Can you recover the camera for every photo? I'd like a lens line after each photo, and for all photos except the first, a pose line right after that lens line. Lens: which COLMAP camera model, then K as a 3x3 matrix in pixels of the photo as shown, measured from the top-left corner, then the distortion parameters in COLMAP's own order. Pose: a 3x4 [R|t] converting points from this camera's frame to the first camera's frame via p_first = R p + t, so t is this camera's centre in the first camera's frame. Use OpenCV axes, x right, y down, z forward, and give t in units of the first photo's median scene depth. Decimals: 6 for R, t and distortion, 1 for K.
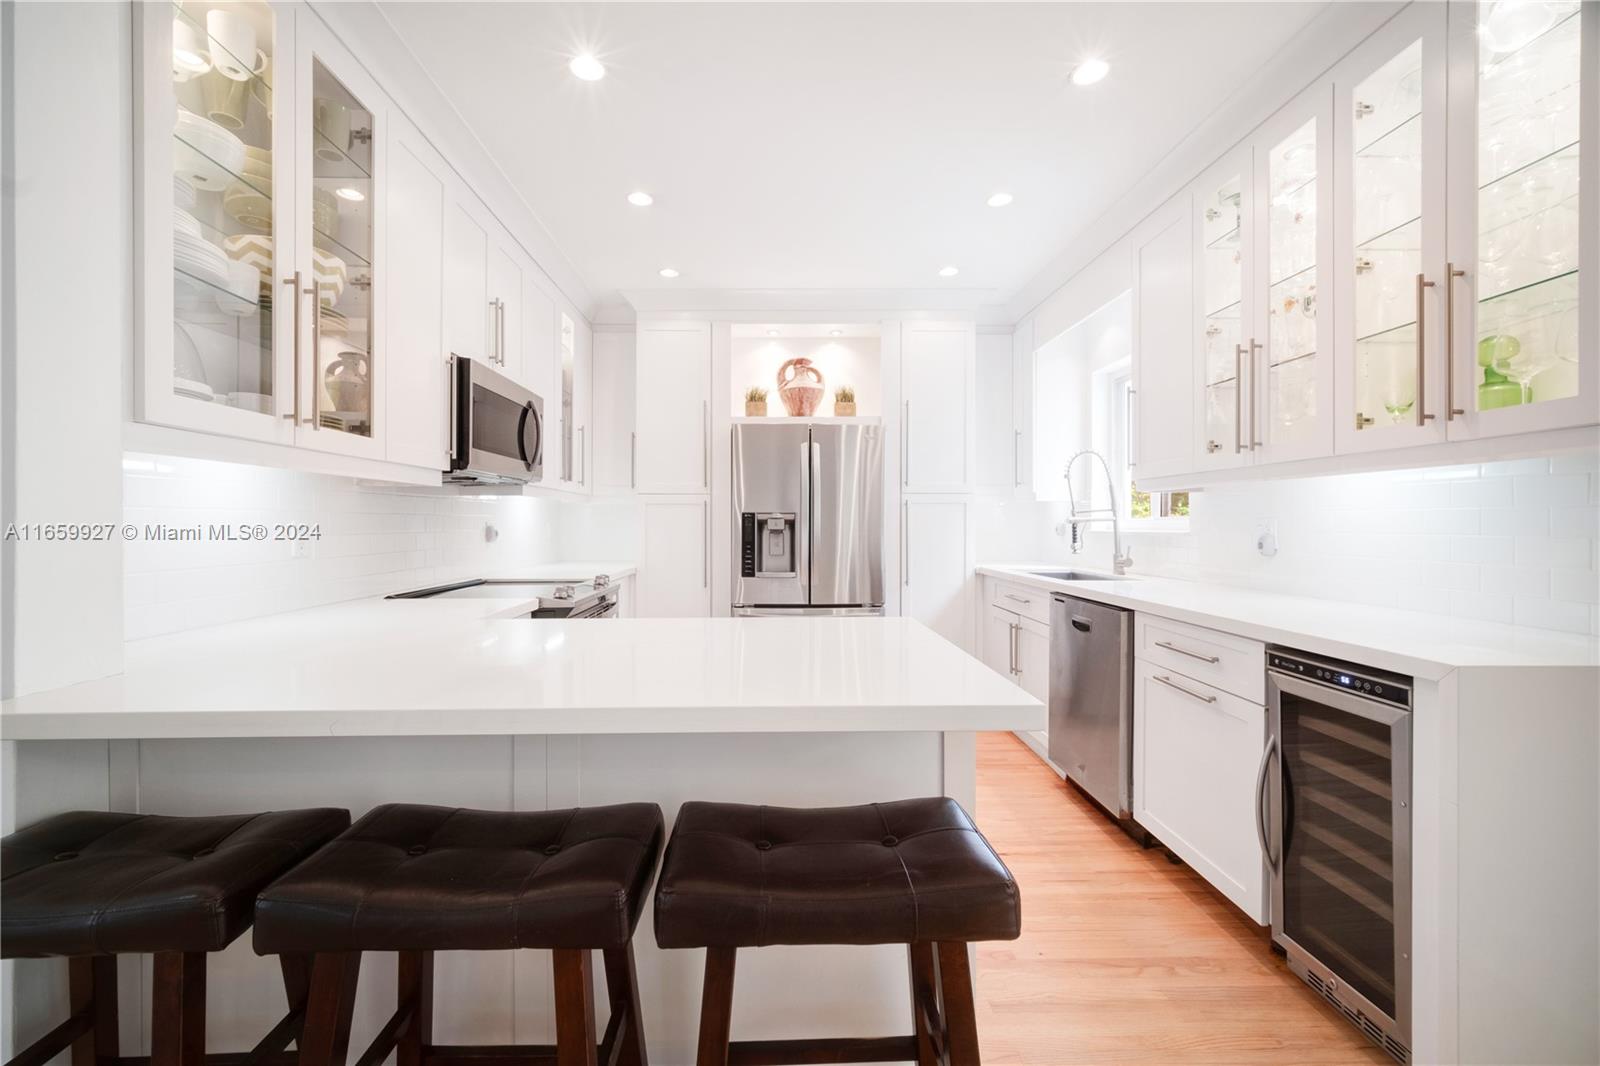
lens RADIAL K [[642.4, 0, 798.3], [0, 642.4, 527.1], [0, 0, 1]] dist [0.000082, 0.000004]
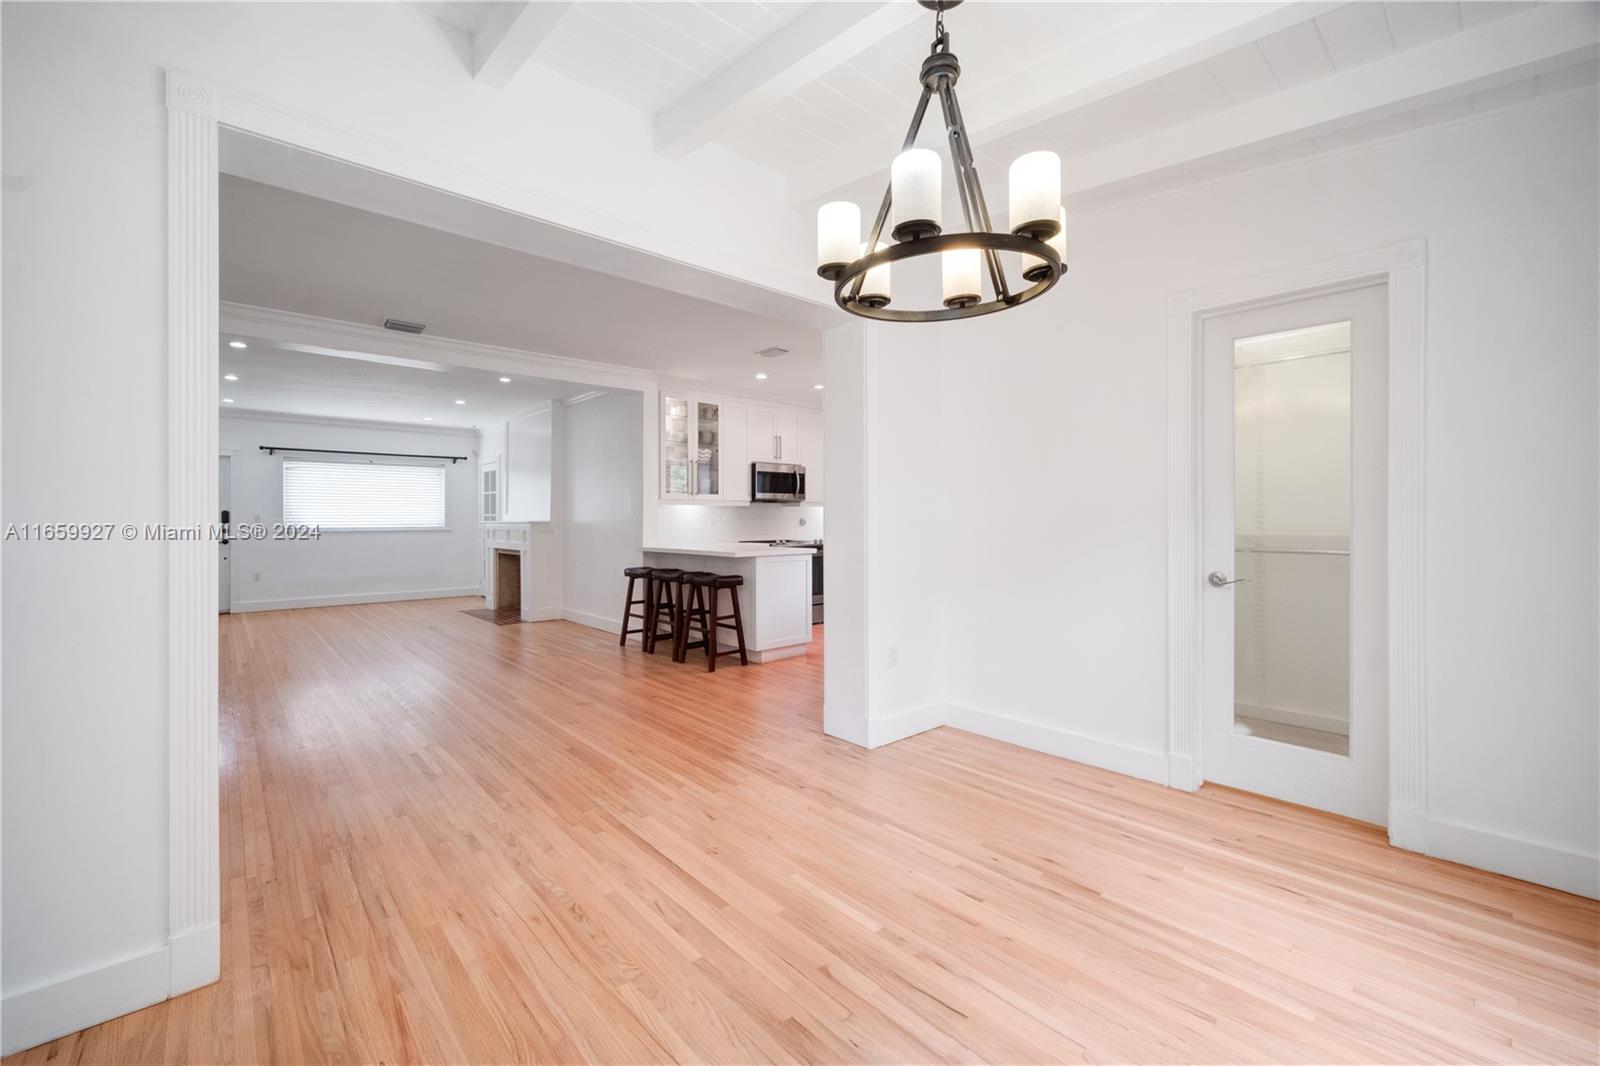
lens RADIAL K [[655.2, 0, 797.3], [0, 655.2, 532.5], [0, 0, 1]] dist [-0.003229, -0.000545]
pose [[0.638777, 0.011606, -0.769304, 1.603007], [-0.001401, 0.999902, 0.013922, 0.016411], [0.769390, -0.007816, 0.638731, -0.659665]]
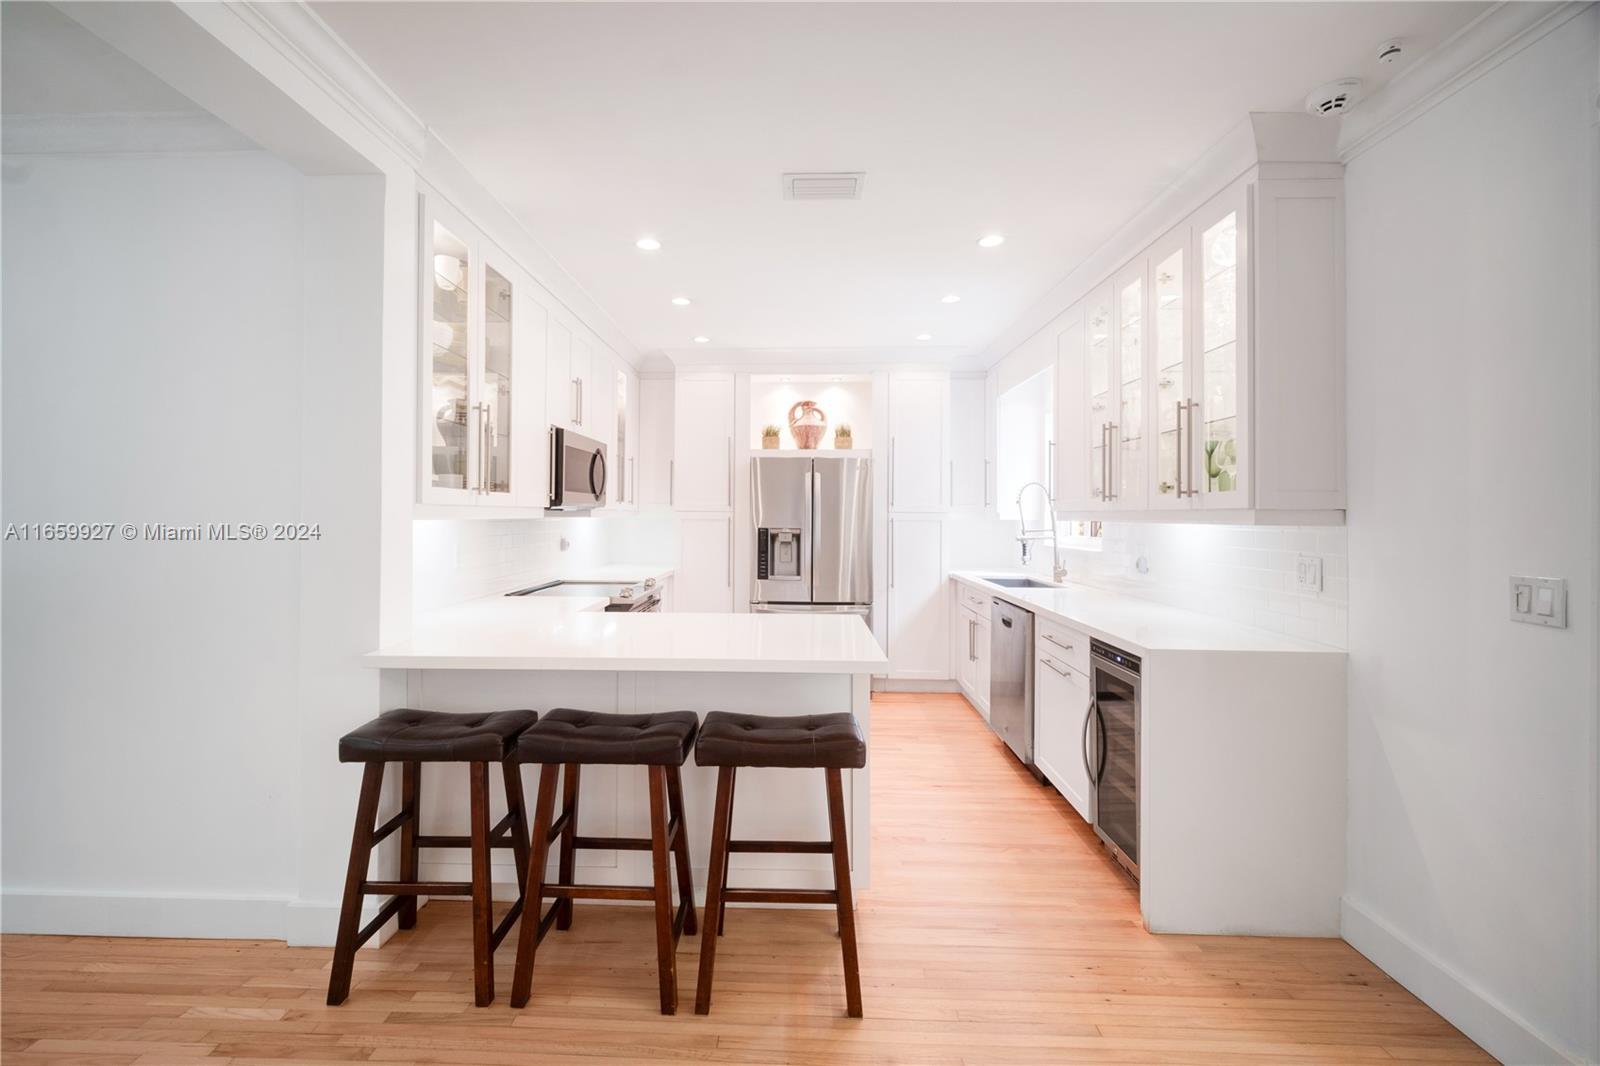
lens RADIAL K [[652.8, 0, 793.5], [0, 652.8, 519.5], [0, 0, 1]] dist [-0.001661, -0.000072]
pose [[0.998520, 0.007470, -0.053879, 0.063562], [-0.007352, 0.999970, 0.002386, -0.054687], [0.053896, -0.001986, 0.998545, -0.339430]]
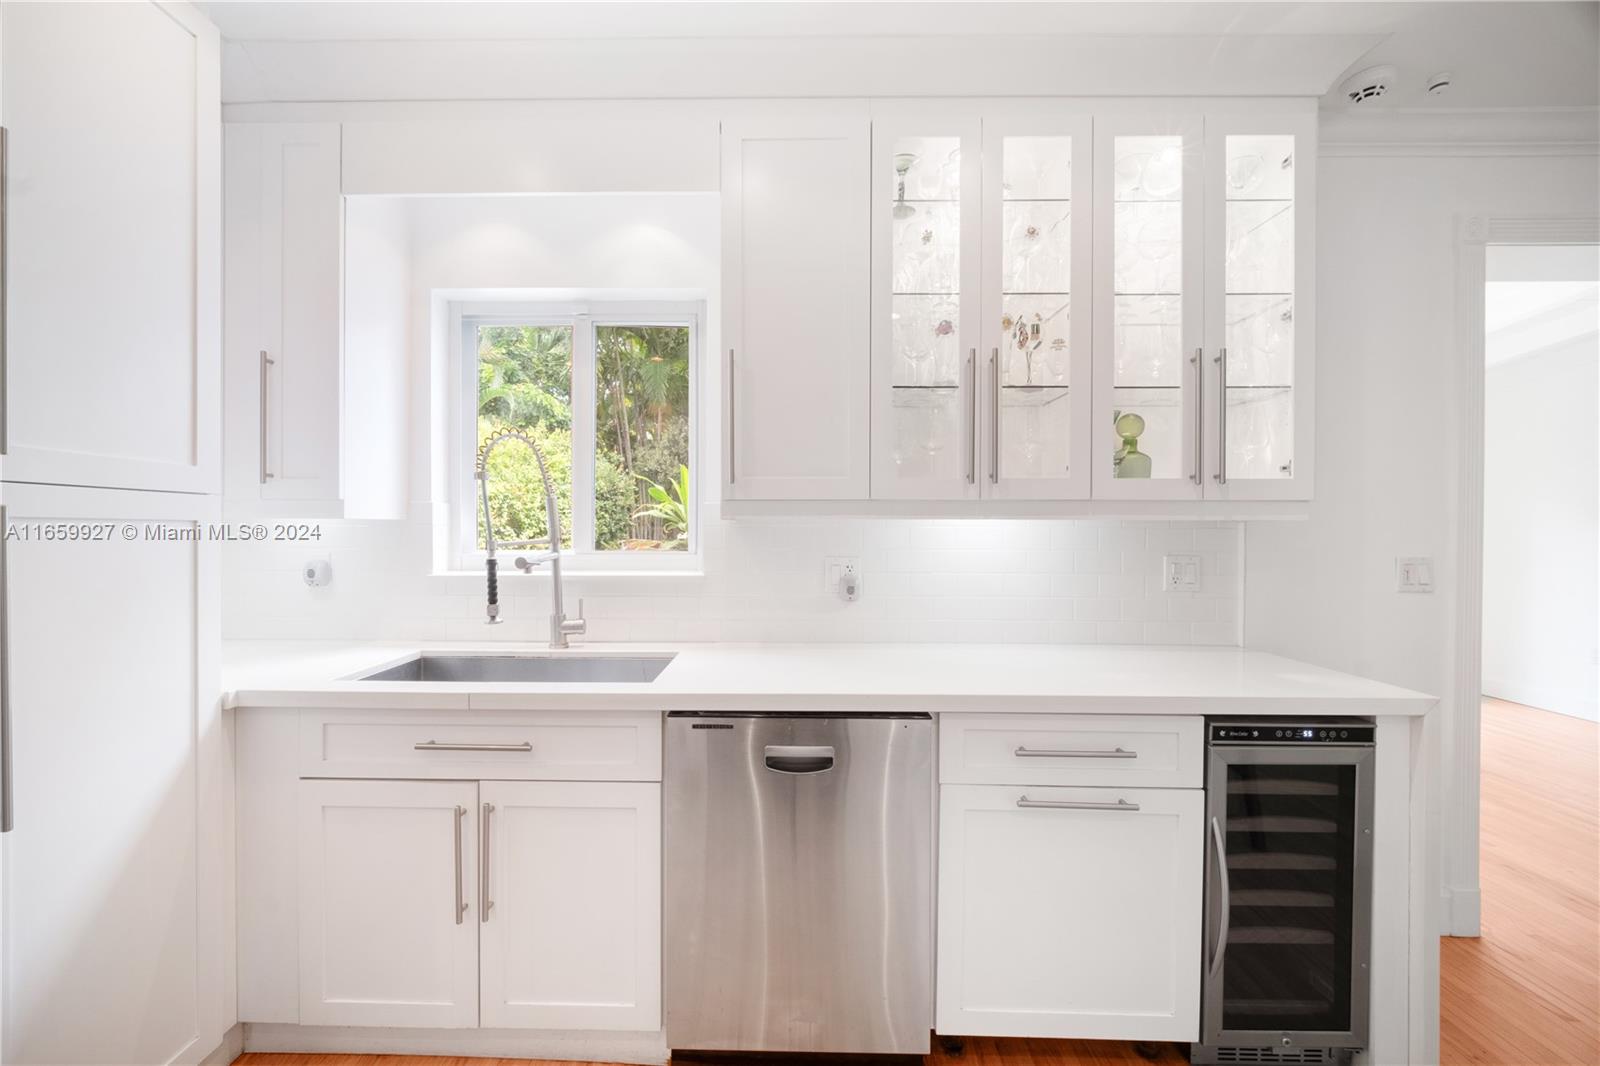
lens RADIAL K [[614.0, 0, 797.7], [0, 614.0, 541.4], [0, 0, 1]] dist [-0.000517, 0.000018]
pose [[0.061895, -0.012776, 0.998001, -0.076043], [0.004202, 0.999913, 0.012540, -0.039343], [-0.998074, 0.003417, 0.061943, 0.876029]]
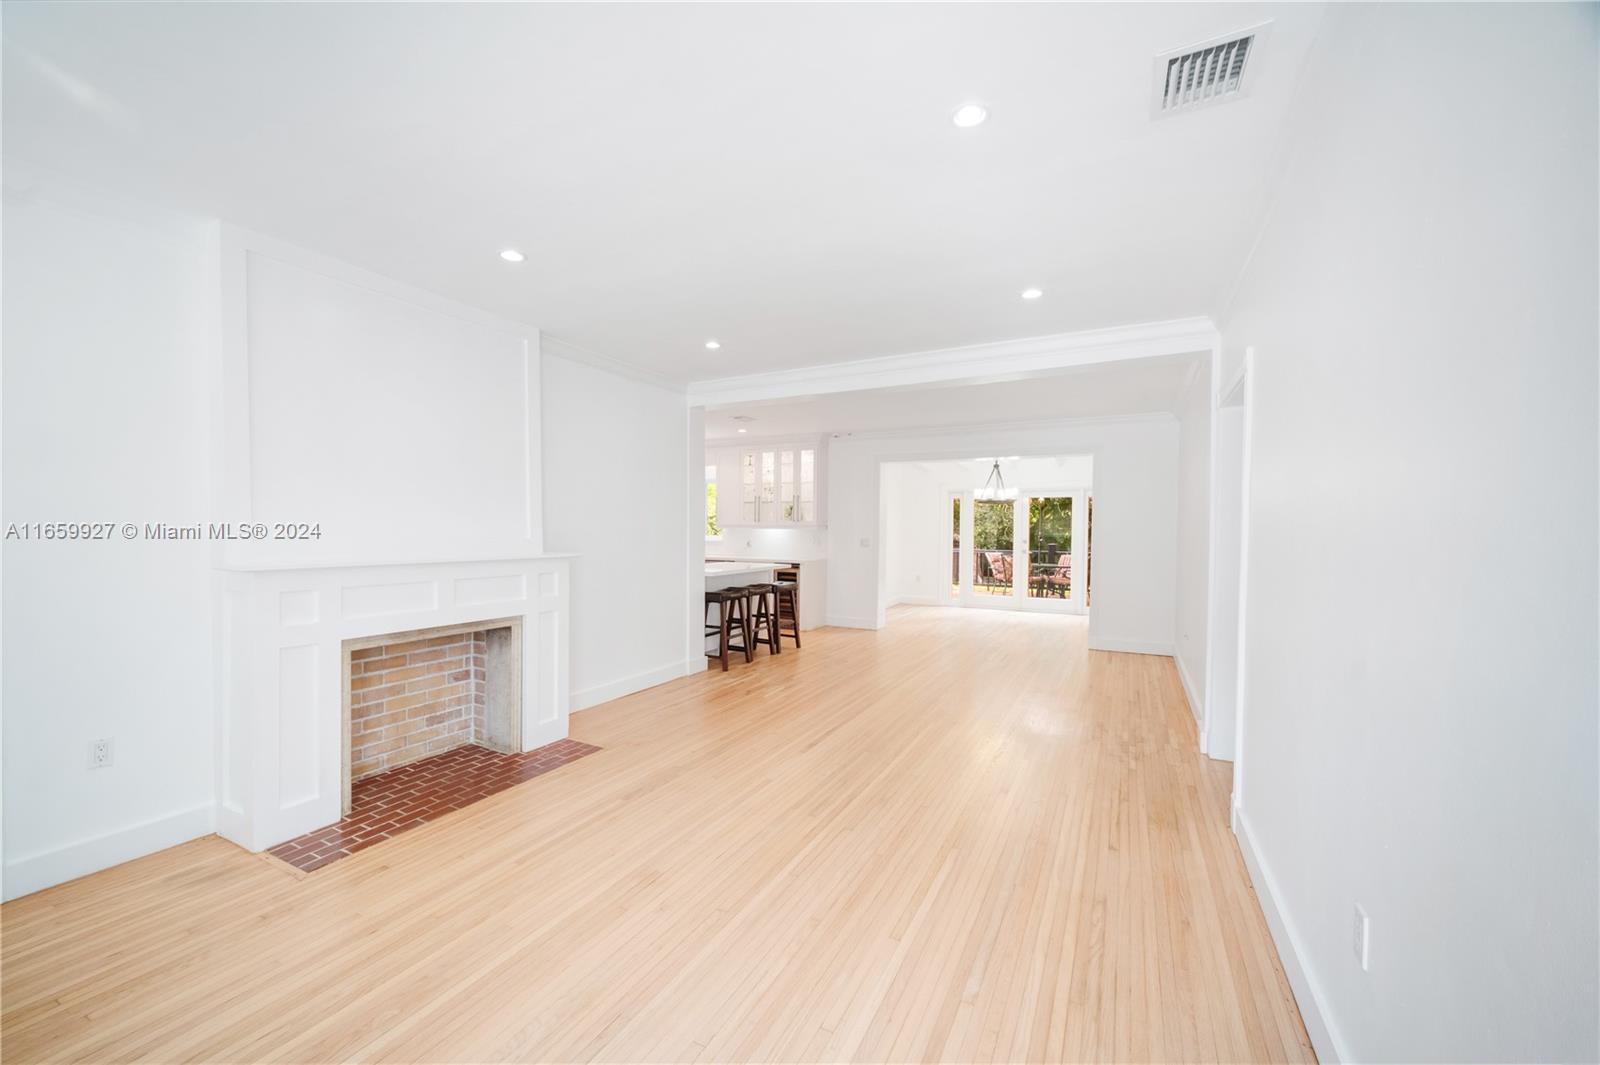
lens RADIAL K [[614.0, 0, 797.7], [0, 614.0, 540.9], [0, 0, 1]] dist [-0.000517, 0.000018]
pose [[0.500033, -0.000633, 0.866006, -1.943464], [-0.010489, 0.999922, 0.006787, -0.016211], [-0.865943, -0.012477, 0.499987, -0.908430]]
